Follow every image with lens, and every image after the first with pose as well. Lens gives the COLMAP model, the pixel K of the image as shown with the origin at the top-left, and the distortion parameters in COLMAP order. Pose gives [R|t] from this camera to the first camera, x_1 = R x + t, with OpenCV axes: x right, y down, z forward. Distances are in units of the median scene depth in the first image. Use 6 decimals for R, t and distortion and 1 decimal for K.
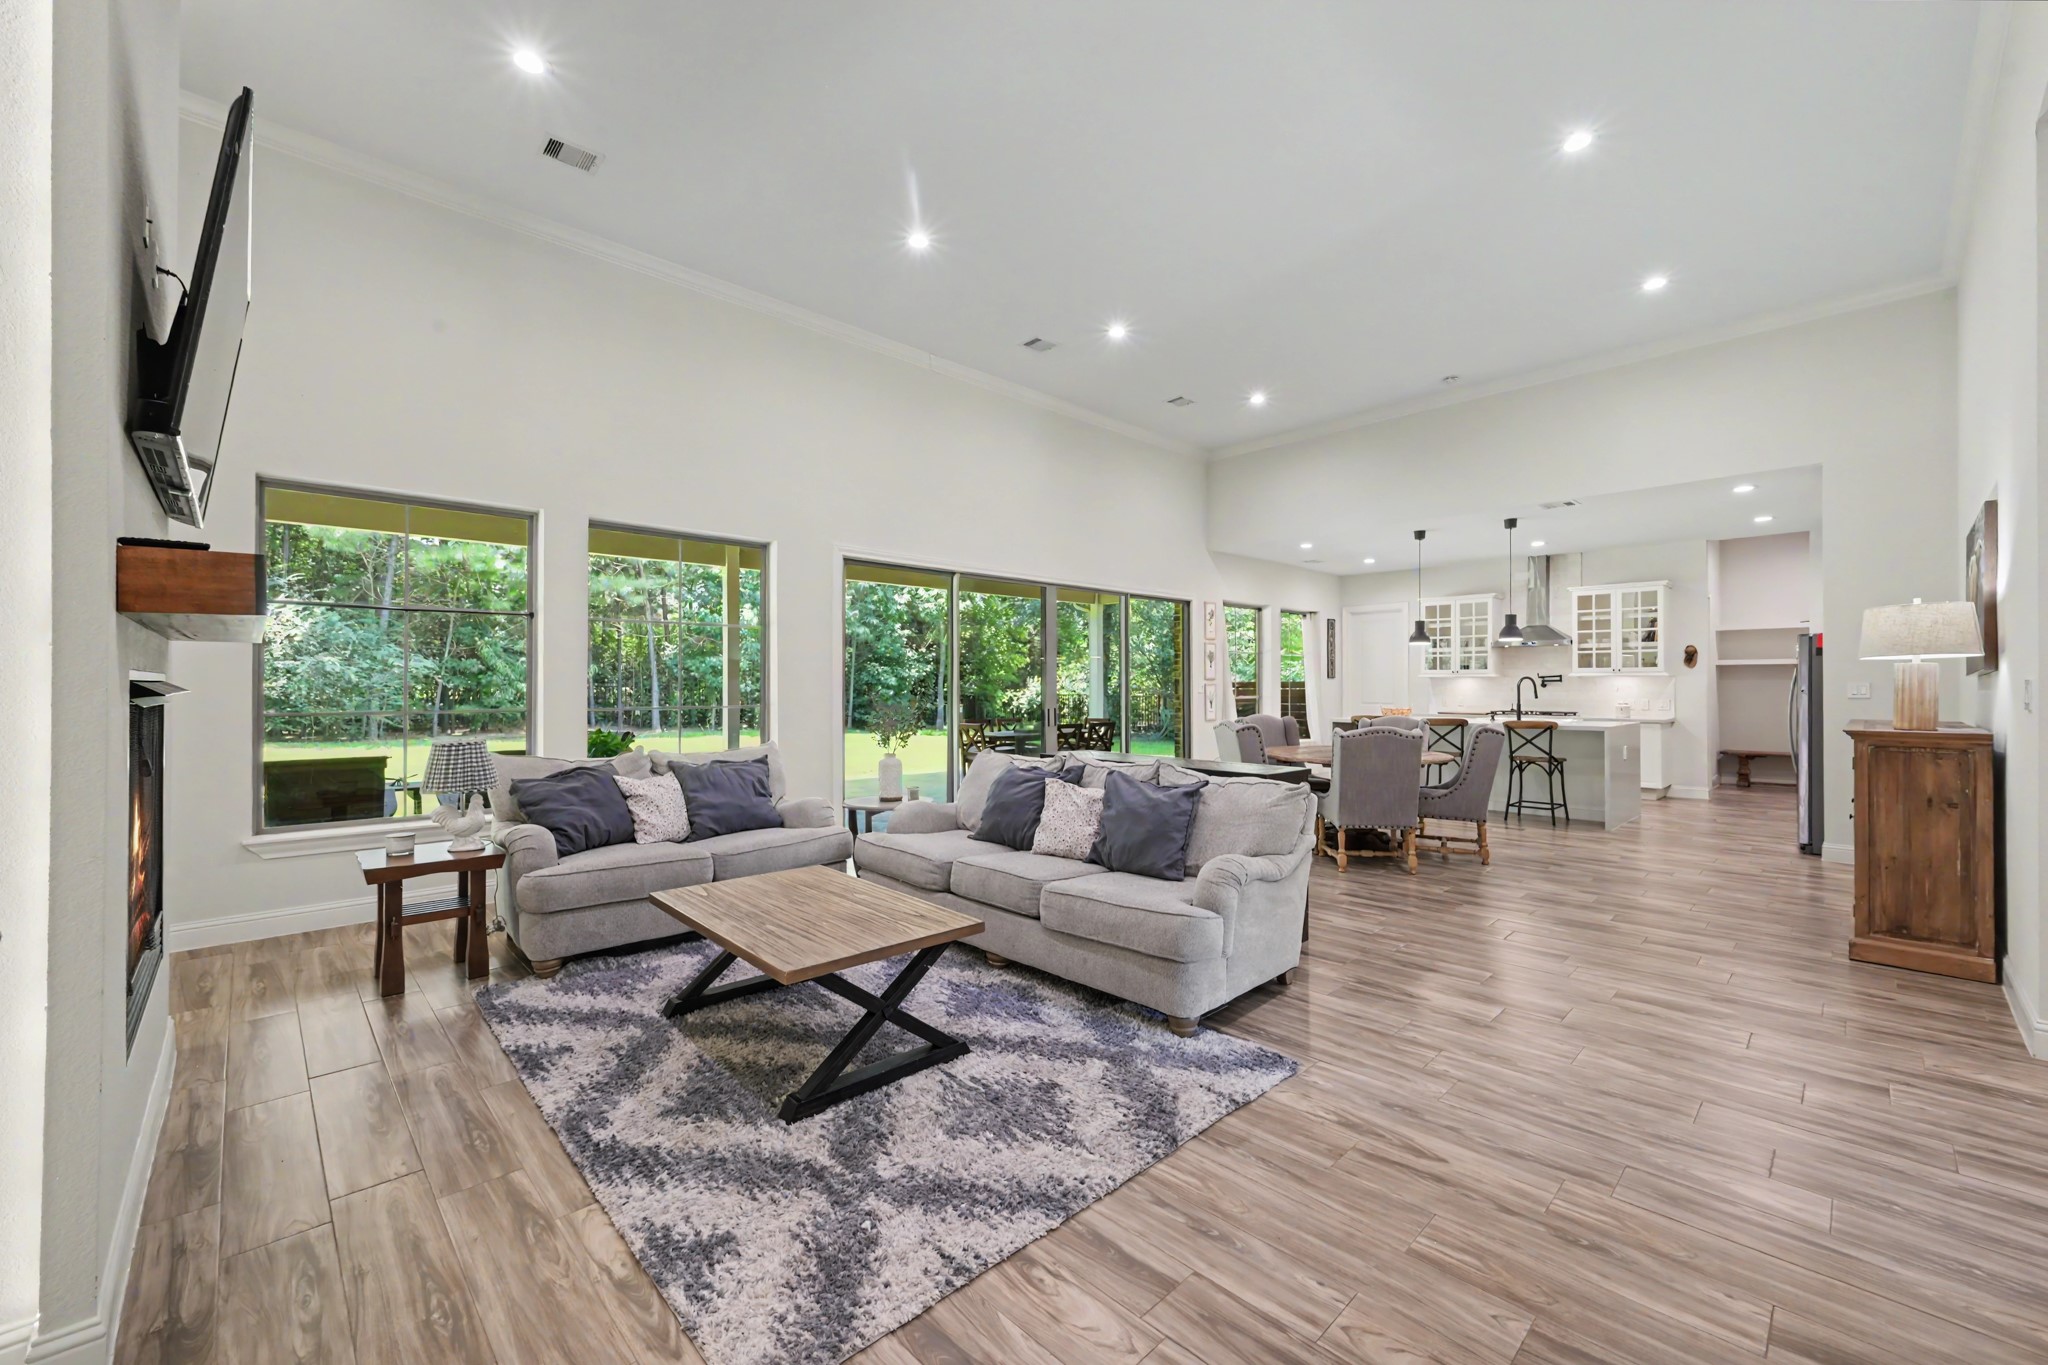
lens RADIAL K [[818.2, 0, 1024.0], [0, 818.2, 682.5], [0, 0, 1]] dist [-0.000513, -0.000054]
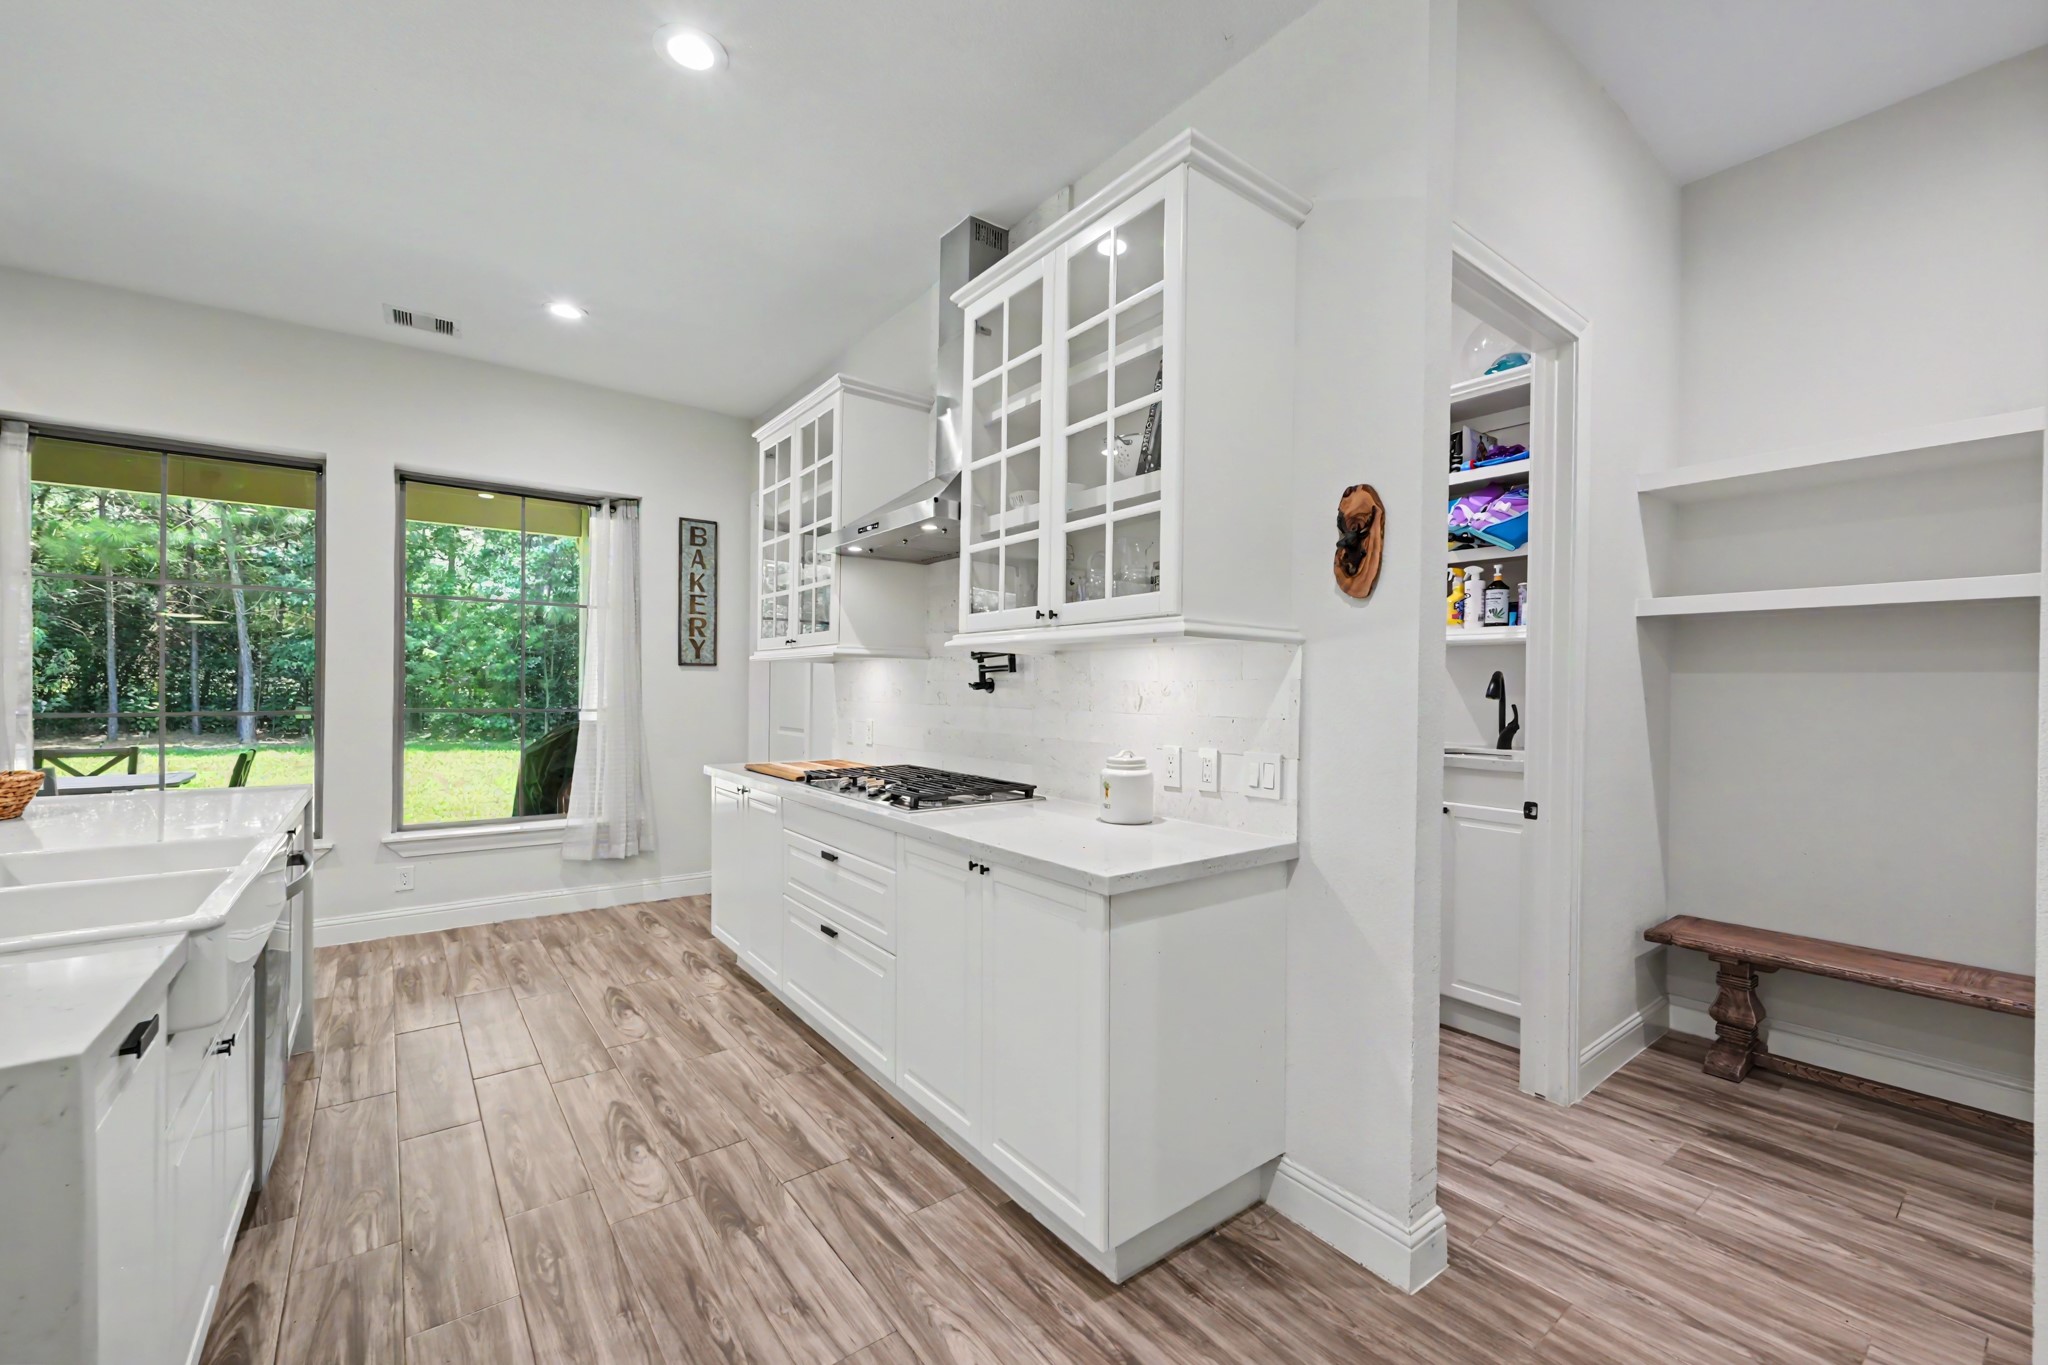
lens RADIAL K [[827.3, 0, 1028.5], [0, 827.3, 693.3], [0, 0, 1]] dist [-0.000515, 0.000117]
pose [[0.994747, 0.008490, -0.102012, 0.754240], [-0.007446, 0.999916, 0.010611, 0.003705], [0.102093, -0.009796, 0.994727, 0.789790]]
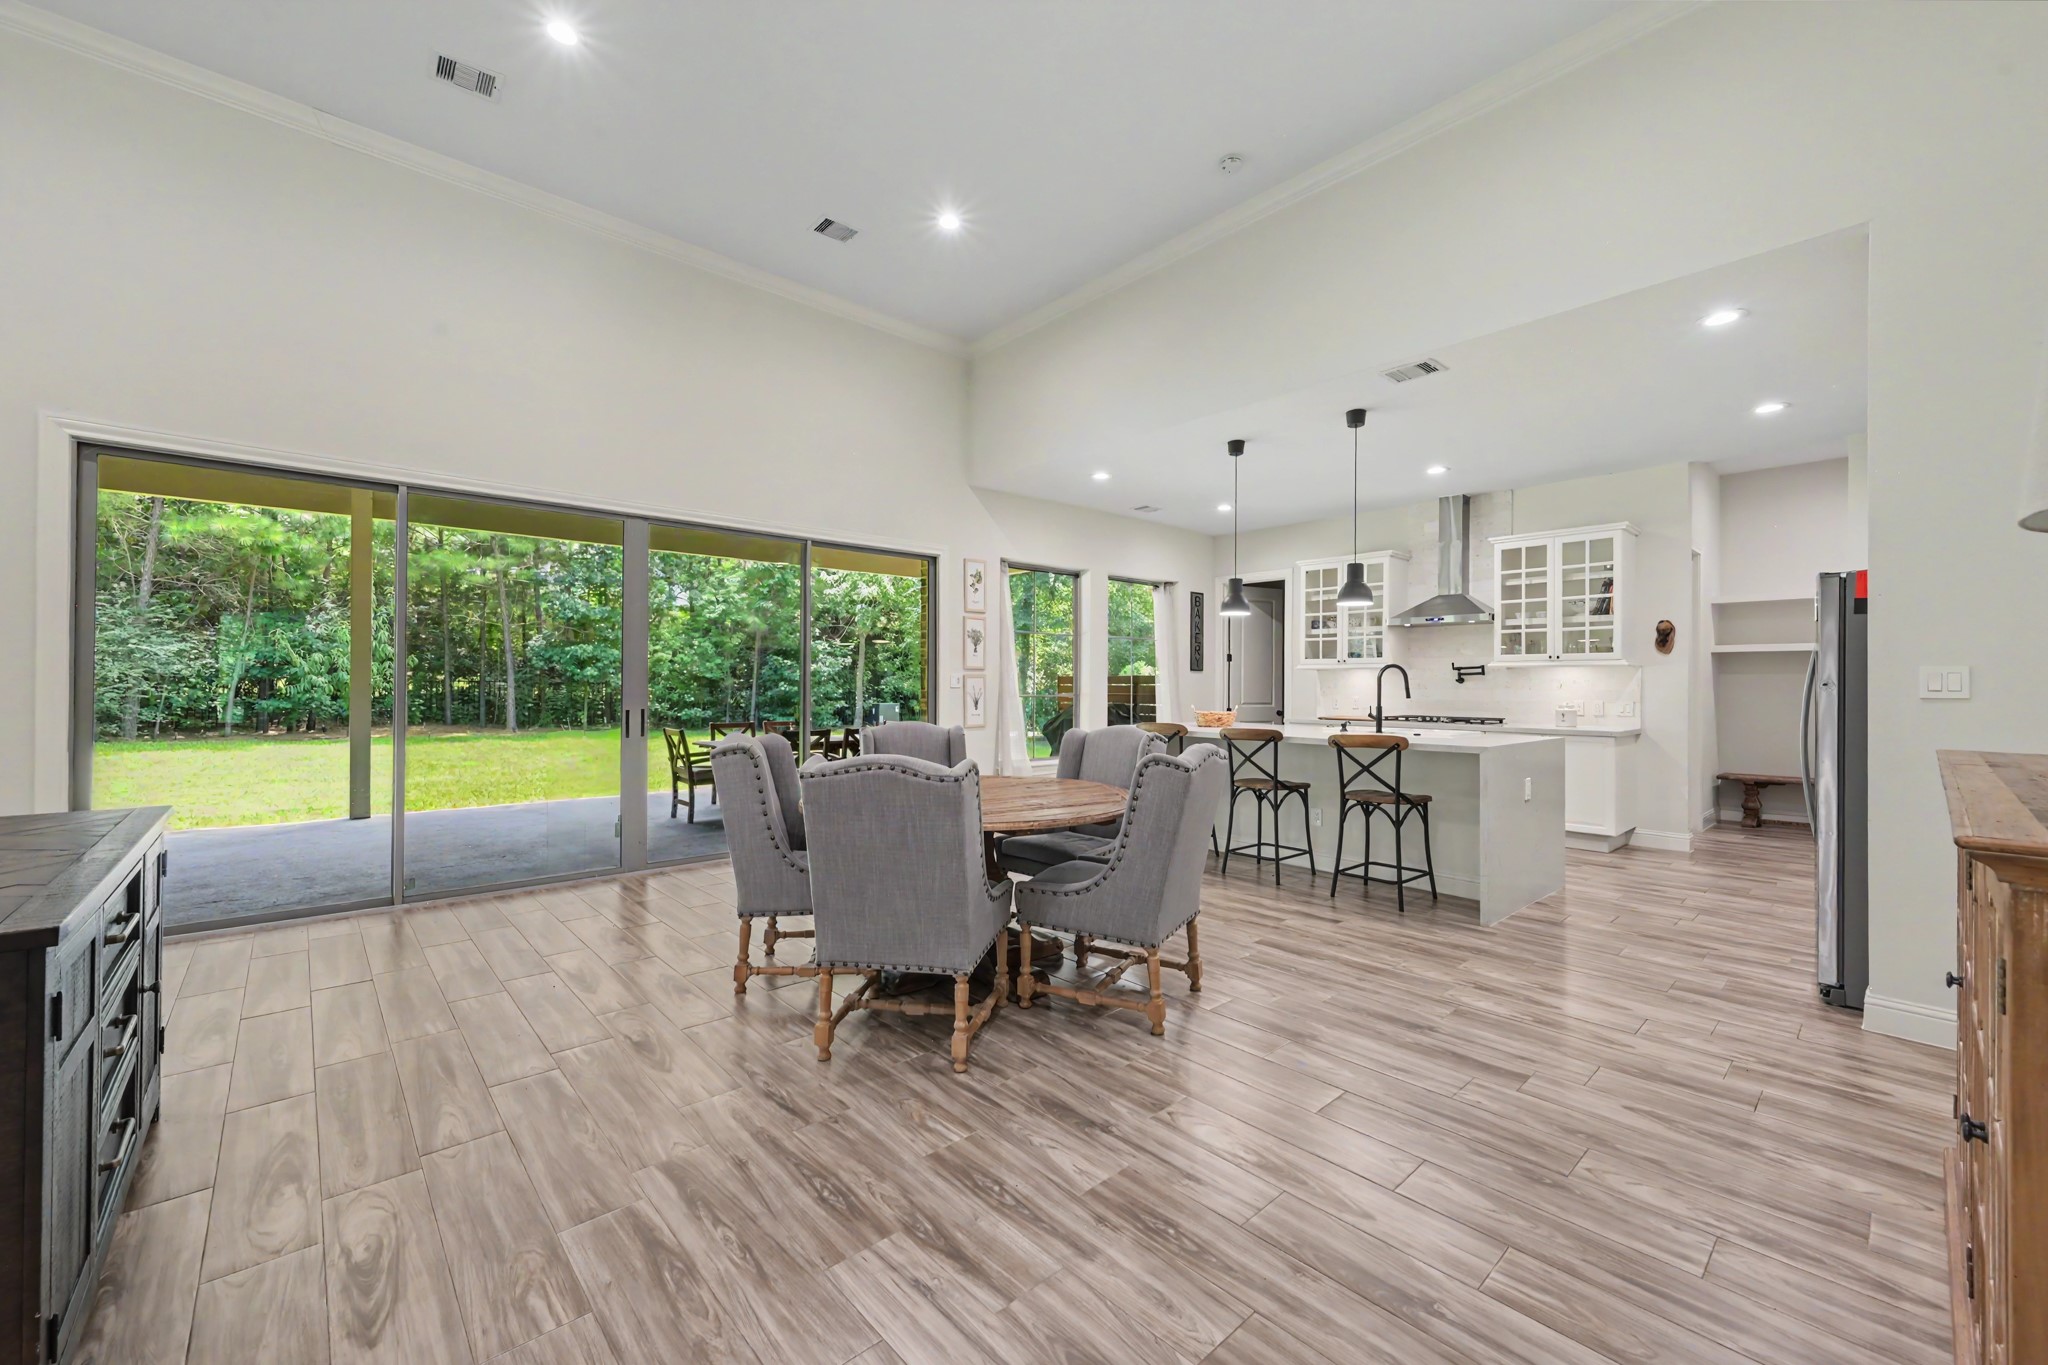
lens RADIAL K [[814.6, 0, 1027.9], [0, 814.6, 681.6], [0, 0, 1]] dist [0.001123, 0.000644]
pose [[0.999601, 0.004472, -0.027901, 0.313056], [-0.004478, 0.999990, -0.000157, 0.007269], [0.027900, 0.000282, 0.999611, 0.319136]]
